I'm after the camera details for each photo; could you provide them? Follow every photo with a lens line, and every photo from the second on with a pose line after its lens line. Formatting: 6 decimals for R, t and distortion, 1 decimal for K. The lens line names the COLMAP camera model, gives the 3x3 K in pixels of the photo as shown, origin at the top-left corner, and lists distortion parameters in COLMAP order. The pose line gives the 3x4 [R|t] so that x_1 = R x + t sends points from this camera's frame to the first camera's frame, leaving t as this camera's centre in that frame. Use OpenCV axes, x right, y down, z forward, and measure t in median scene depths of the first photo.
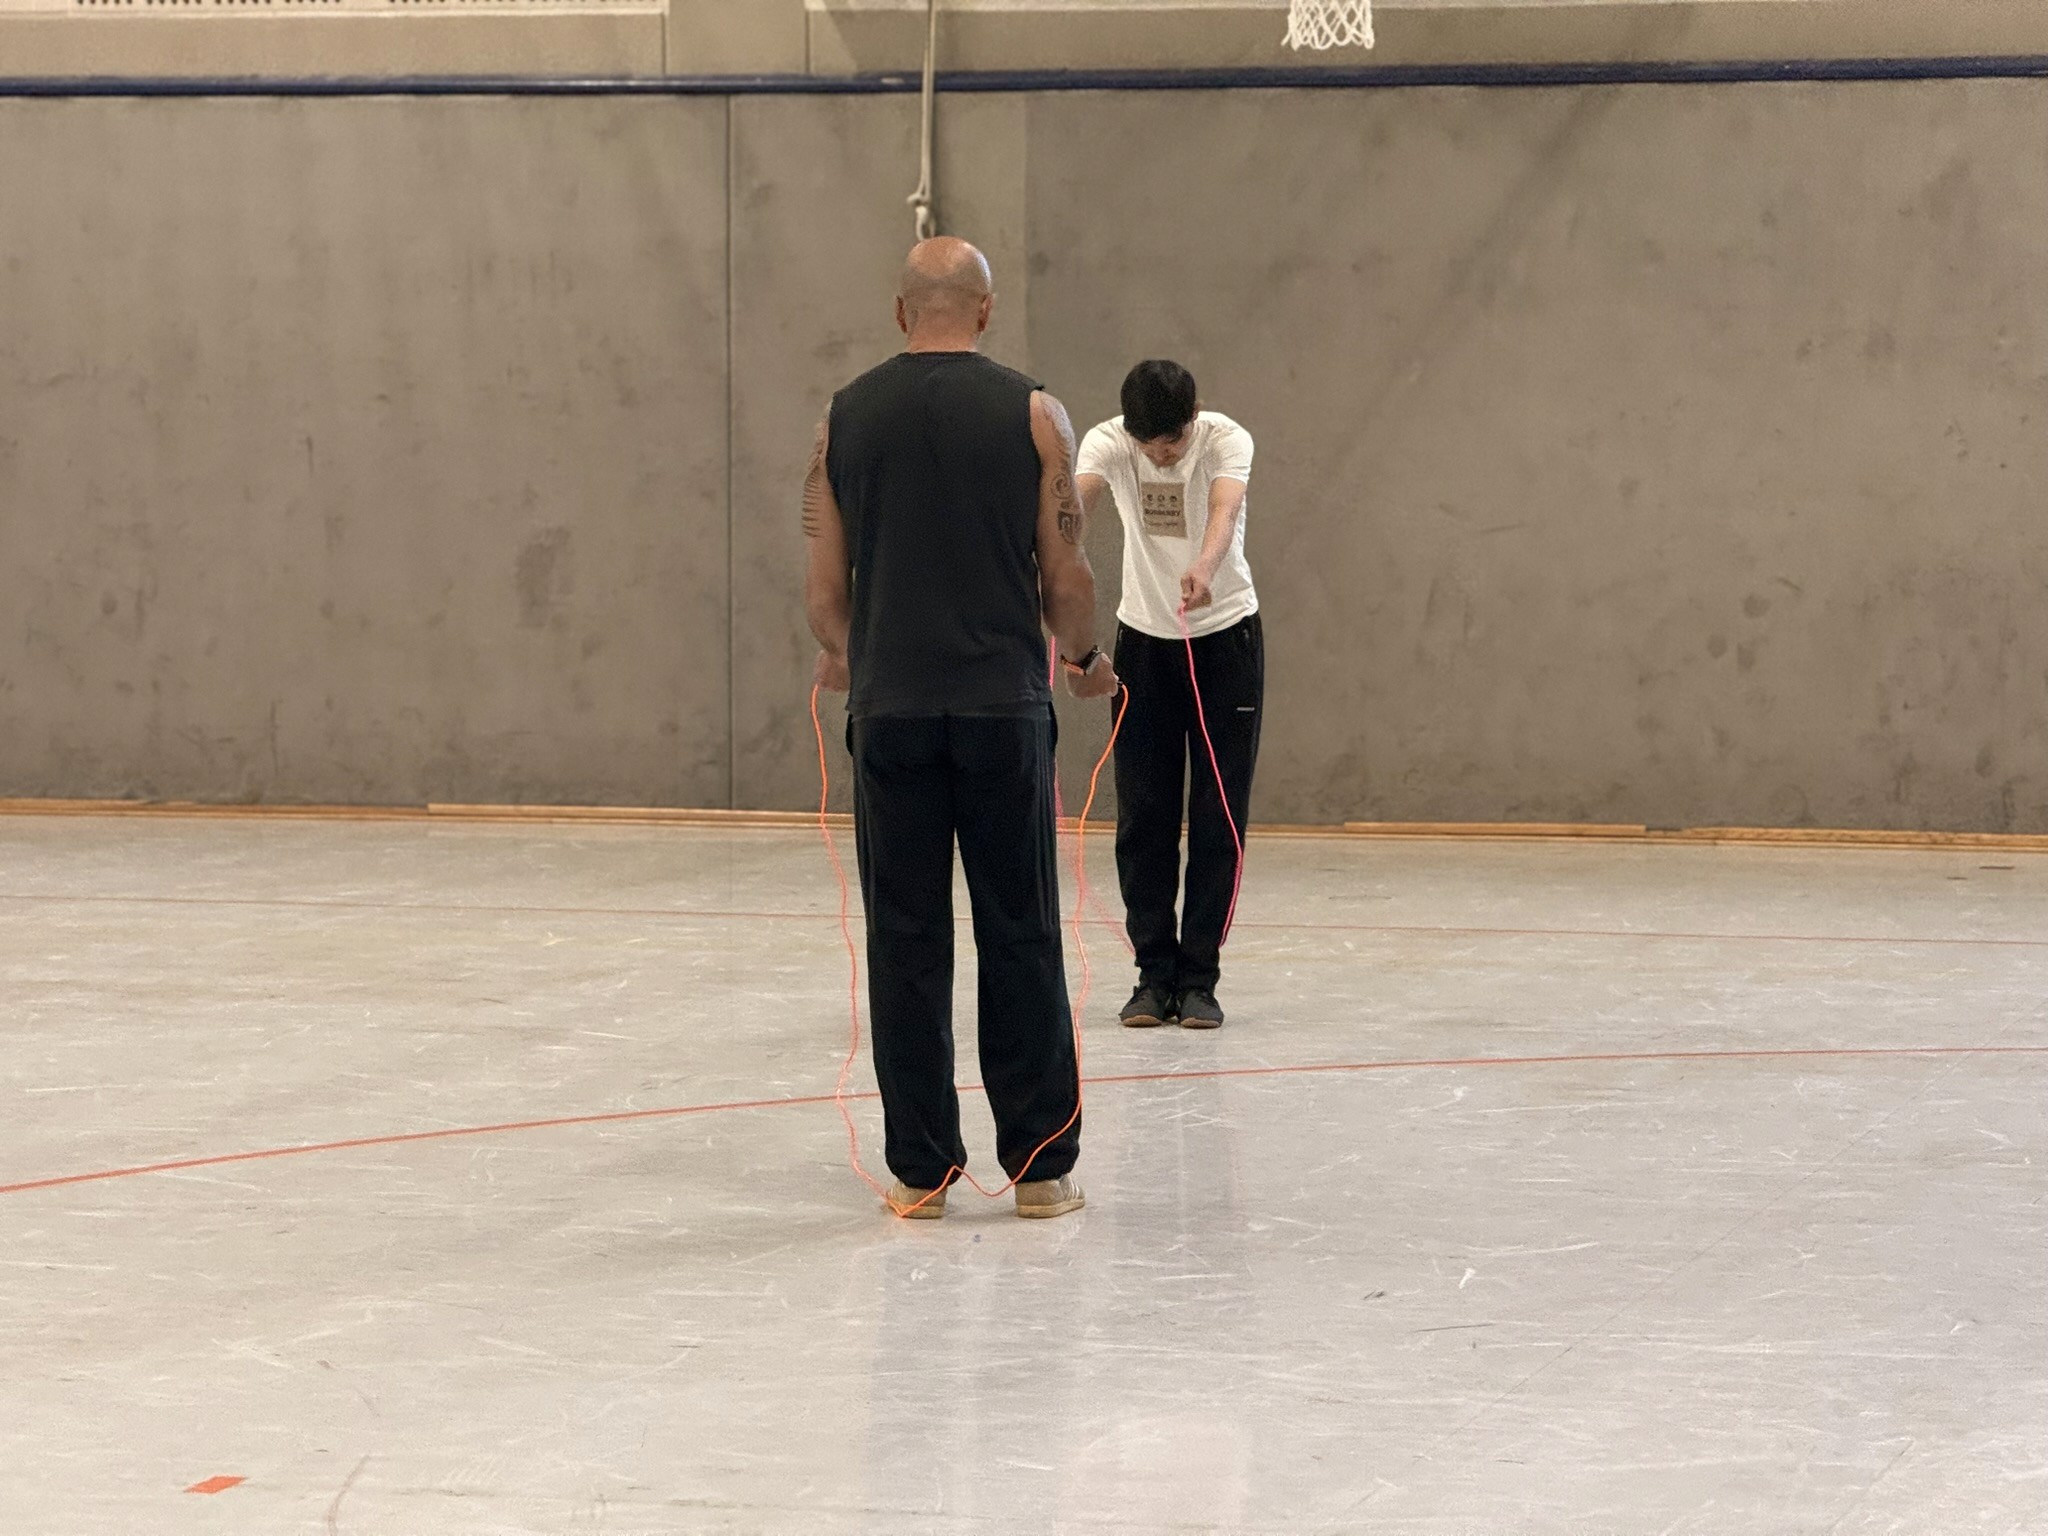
lens RADIAL K [[7217.9, 0, 1025.0], [0, 7217.9, 831.8], [0, 0, 1]] dist [0.221474, 2.296489]
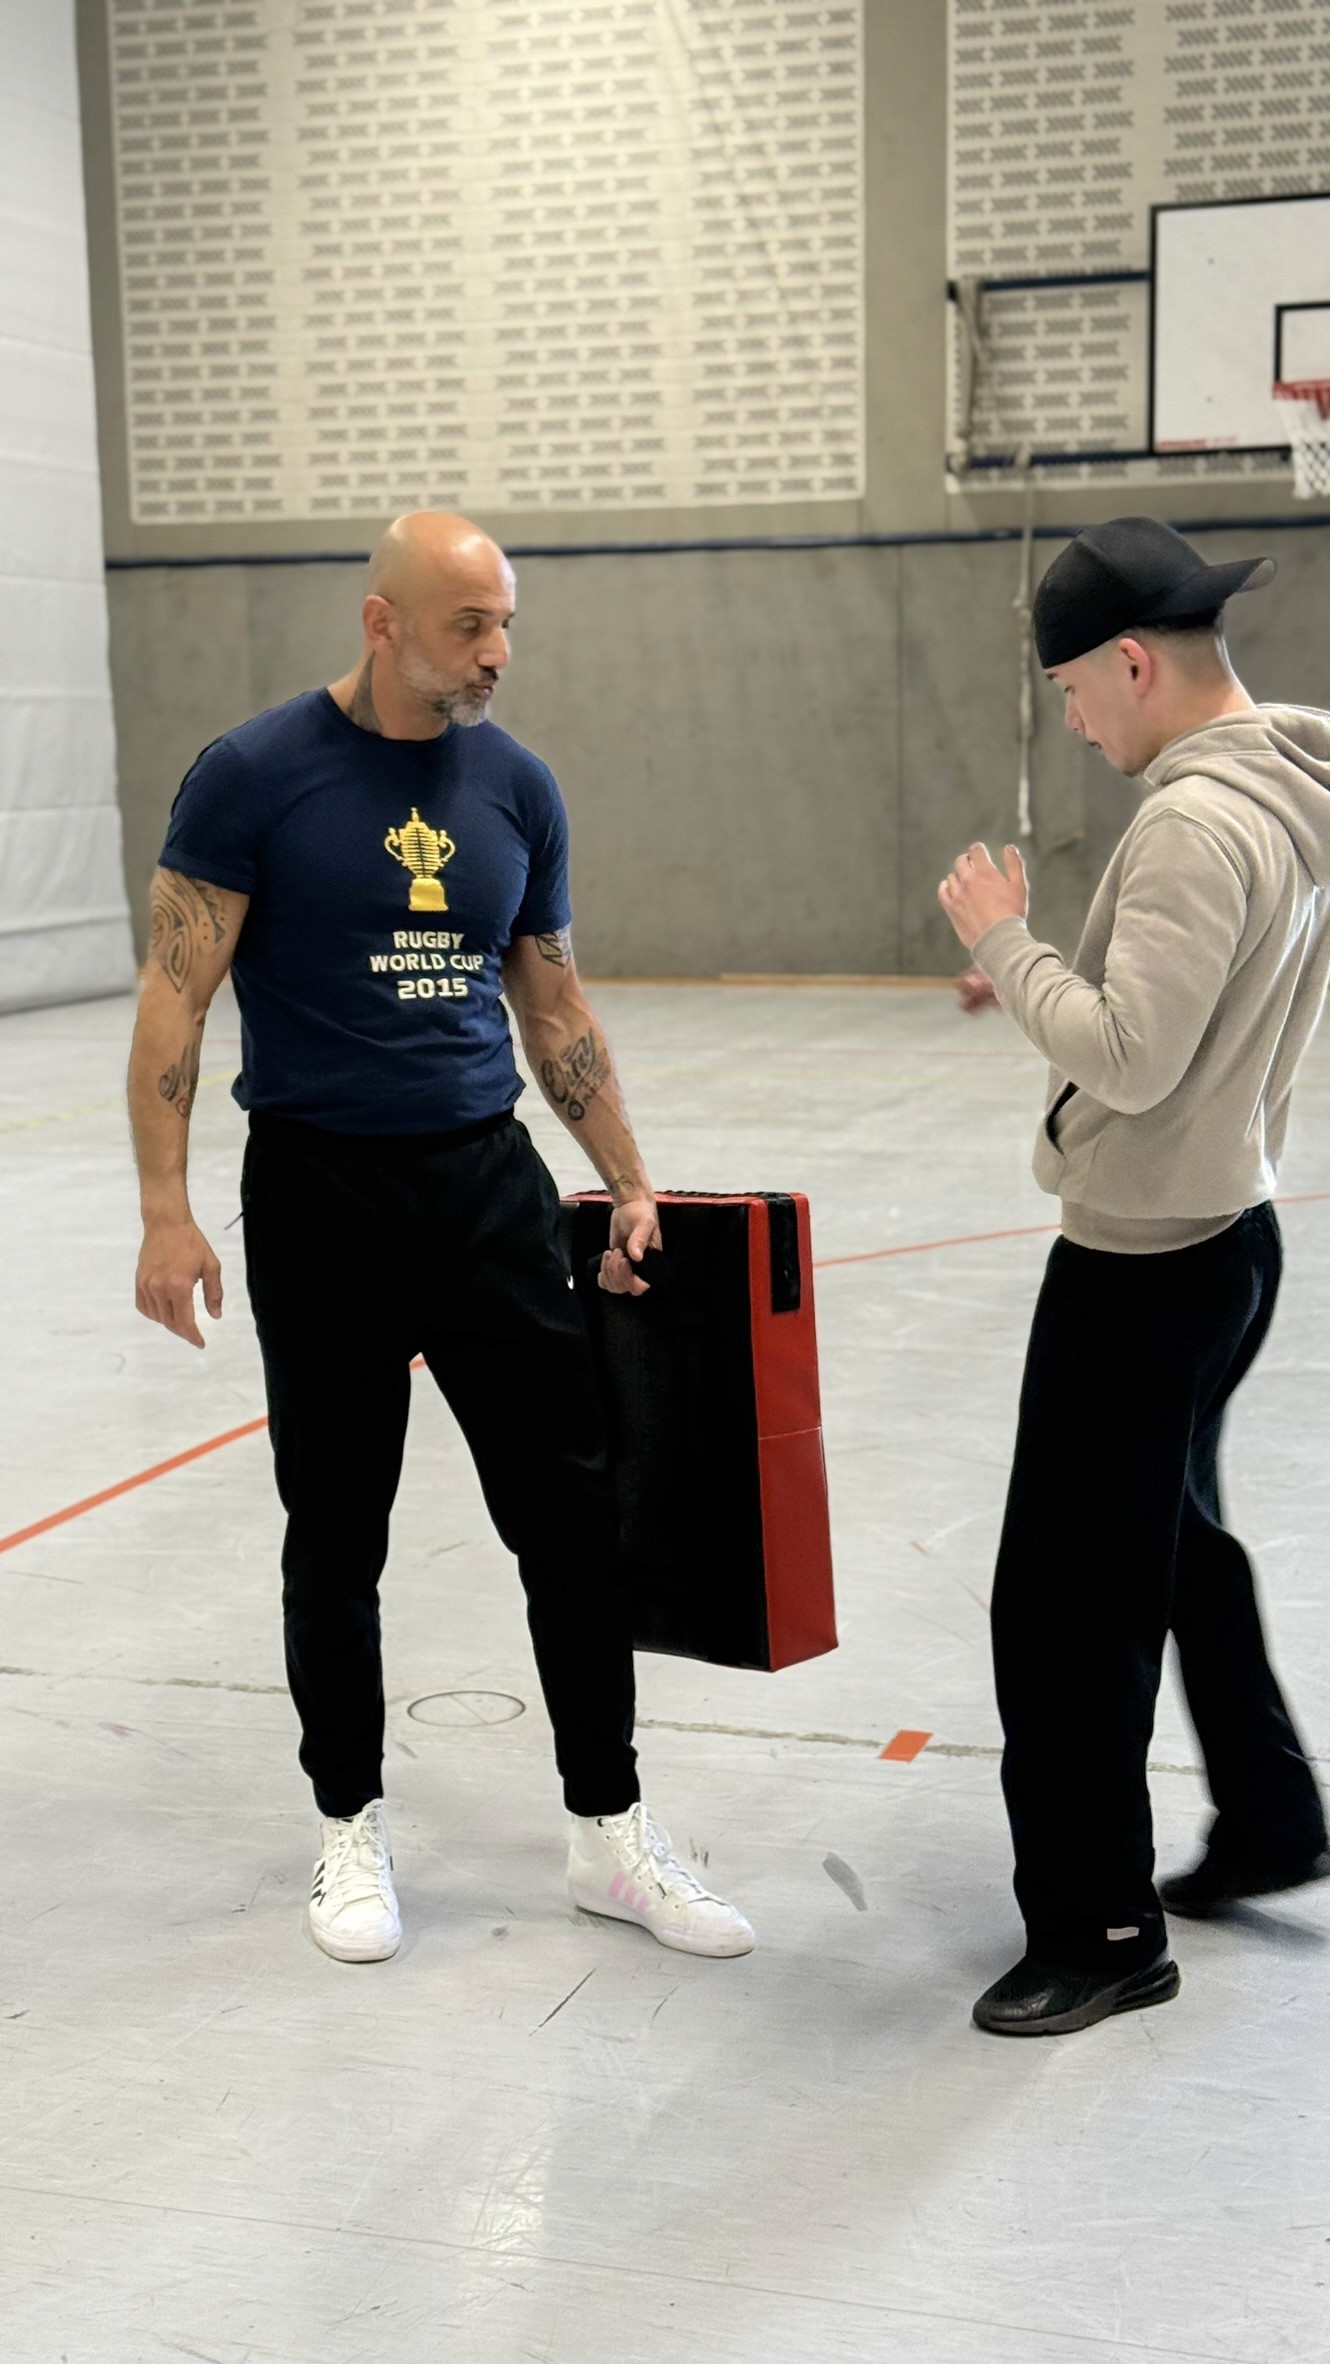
lens RADIAL K [[3505.2, 0, 665.0], [0, 3505.2, 1182.0], [0, 0, 1]] dist [0.197667, -0.109671]
pose [[0.998129, -0.010913, -0.060160, -0.047851], [0.014996, 0.997584, 0.067835, -0.011687], [0.059275, -0.068610, 0.995881, 0.178973]]
